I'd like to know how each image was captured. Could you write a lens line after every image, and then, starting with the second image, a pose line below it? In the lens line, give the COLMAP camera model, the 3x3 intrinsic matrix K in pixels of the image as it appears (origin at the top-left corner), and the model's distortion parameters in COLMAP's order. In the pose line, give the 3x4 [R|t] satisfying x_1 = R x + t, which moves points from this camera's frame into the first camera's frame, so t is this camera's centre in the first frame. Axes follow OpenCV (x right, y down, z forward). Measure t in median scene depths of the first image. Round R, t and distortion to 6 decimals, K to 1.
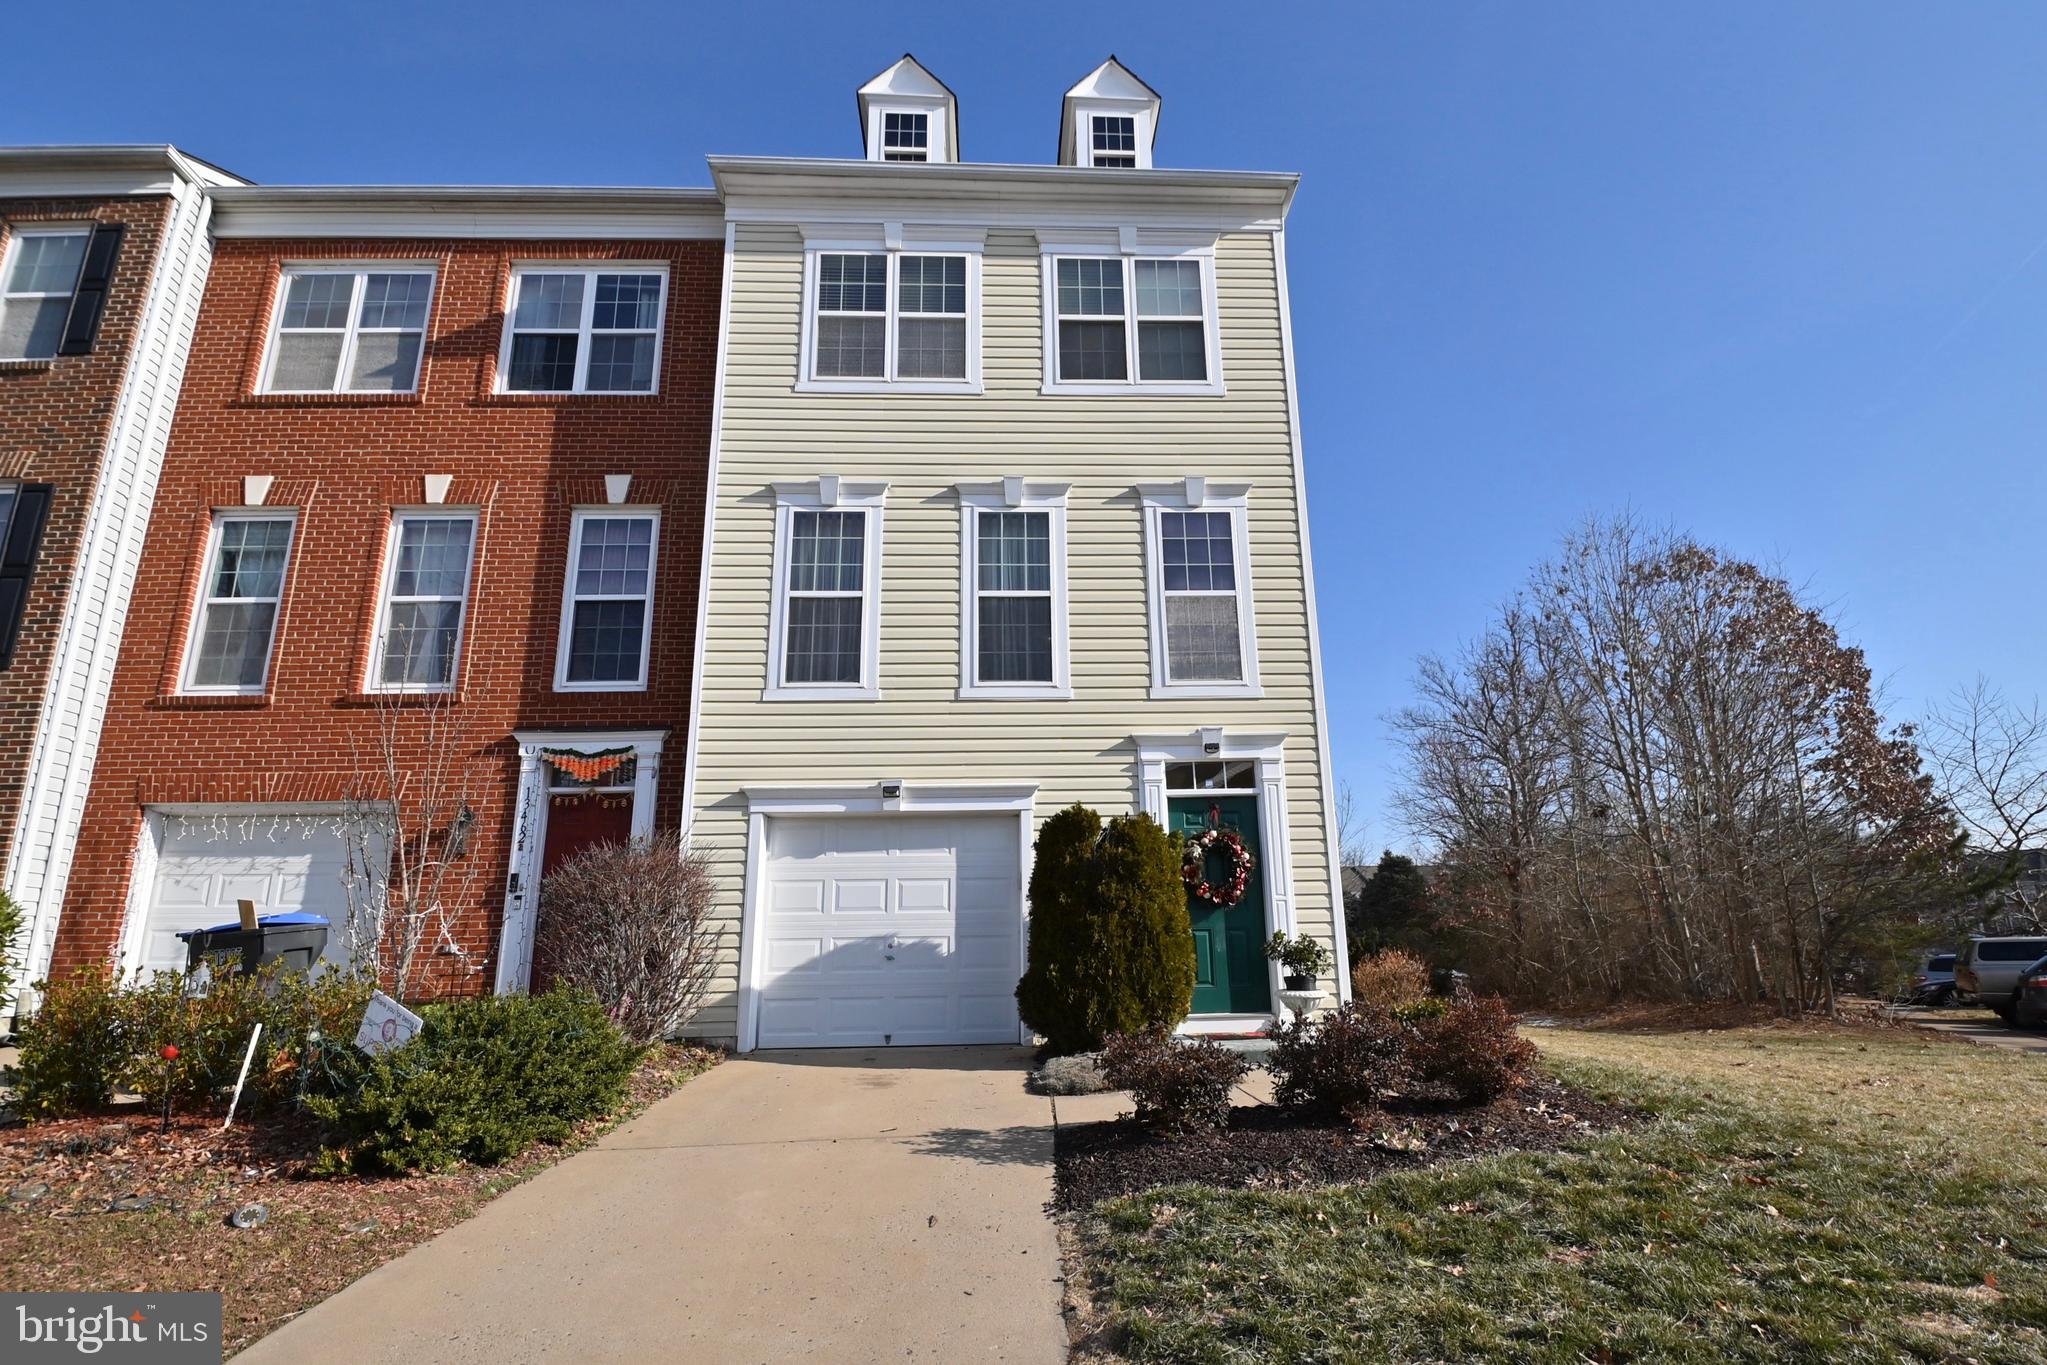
lens RADIAL K [[927.6, 0, 1027.9], [0, 927.6, 693.7], [0, 0, 1]] dist [0.018310, -0.023902]
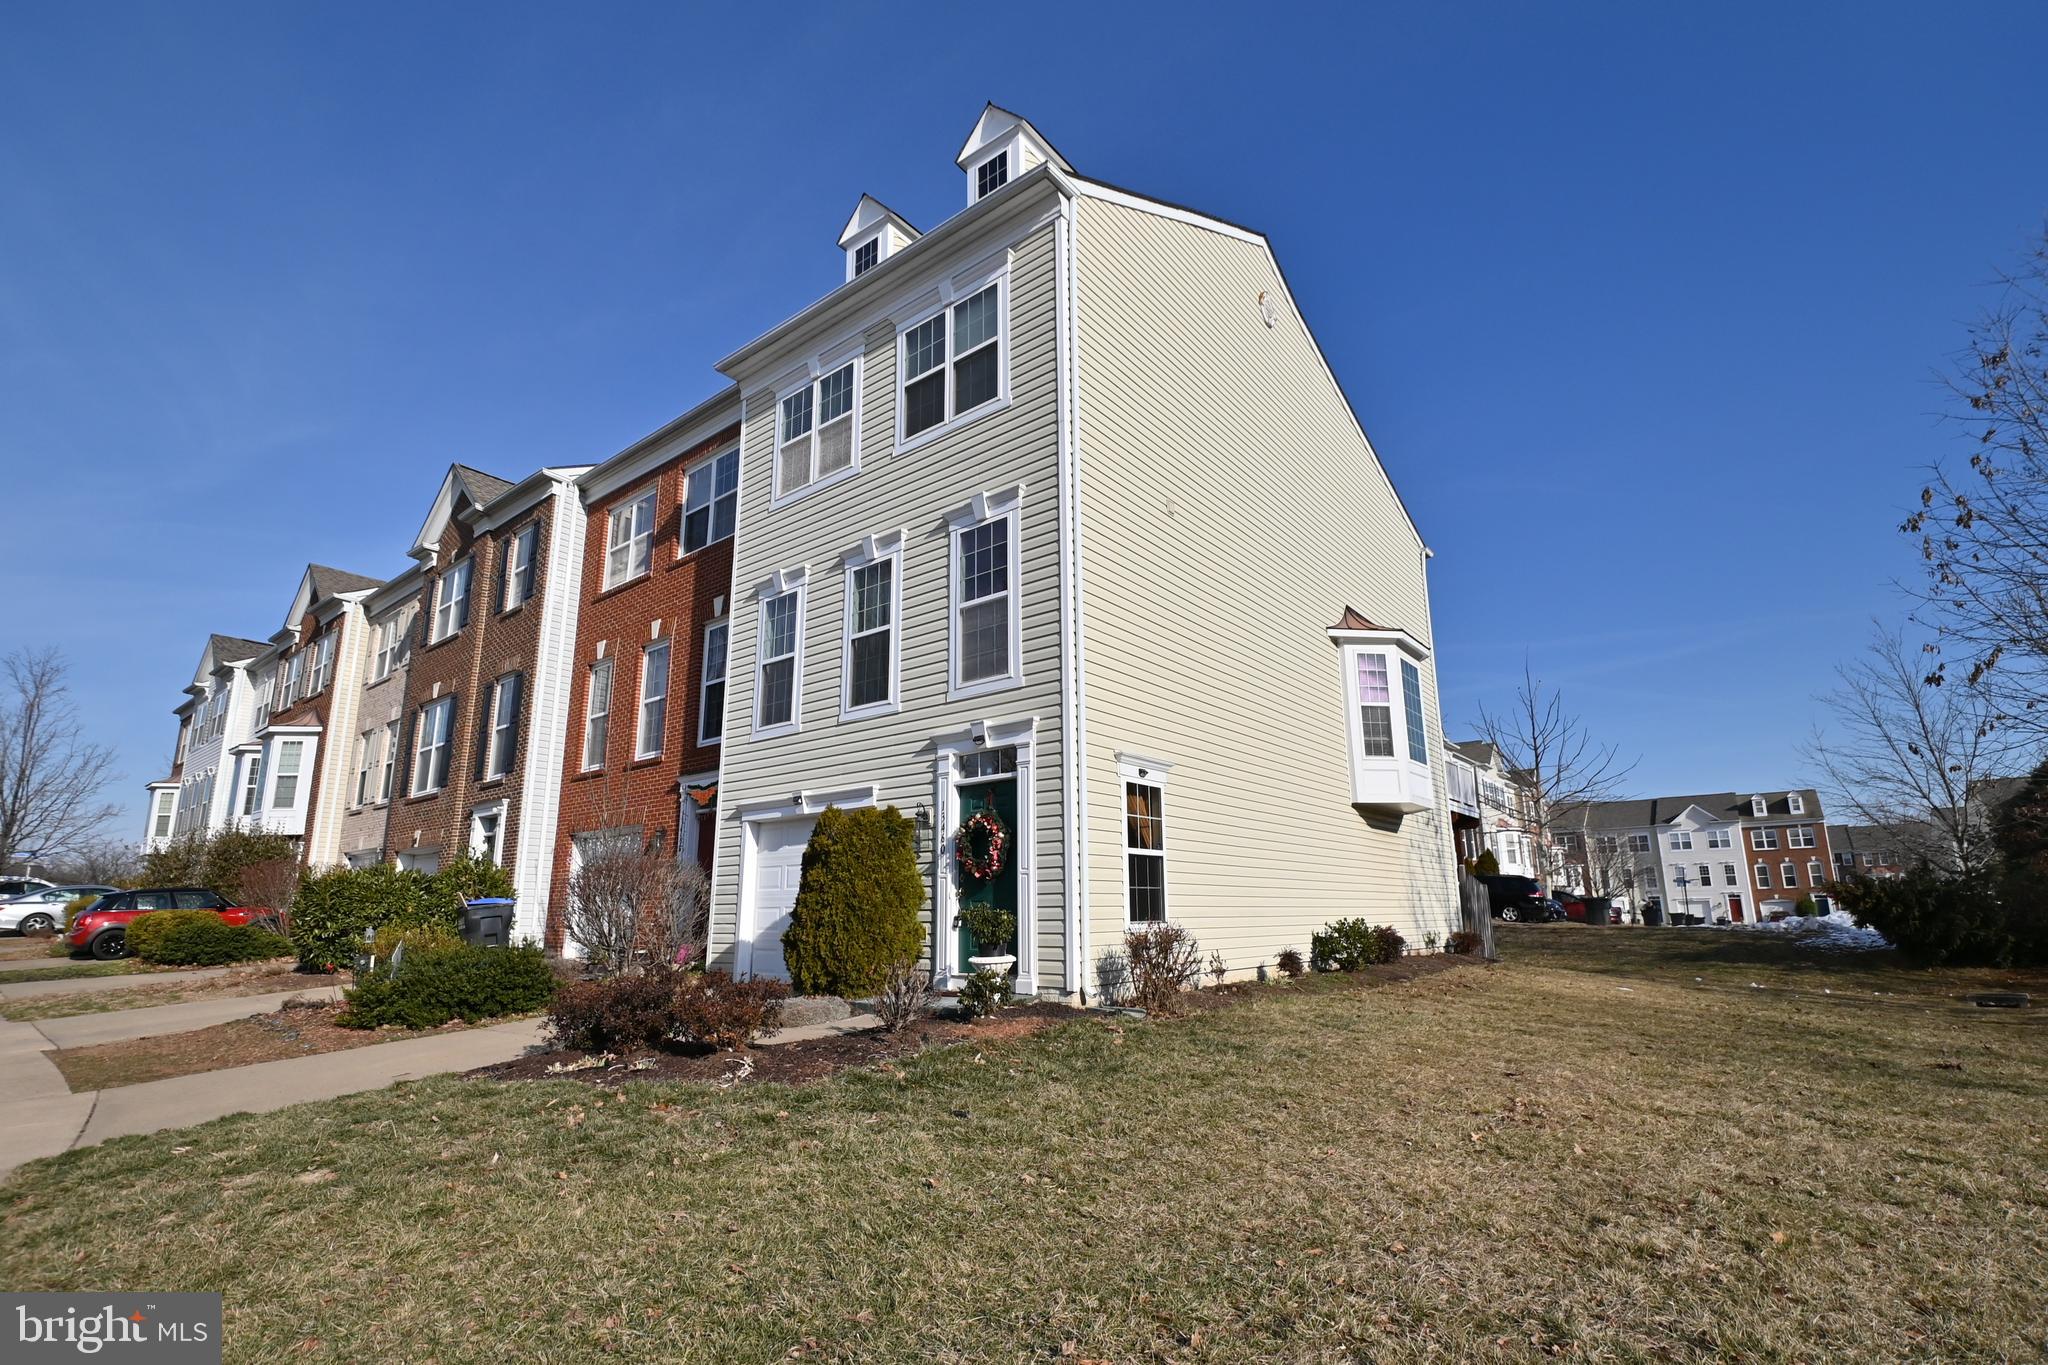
lens RADIAL K [[928.0, 0, 1028.4], [0, 928.0, 693.7], [0, 0, 1]] dist [0.018310, -0.023902]
pose [[0.756420, -0.144035, -0.638030, 0.909650], [0.165667, 0.985835, -0.026145, 0.040232], [0.632758, -0.085924, 0.769568, 0.169678]]
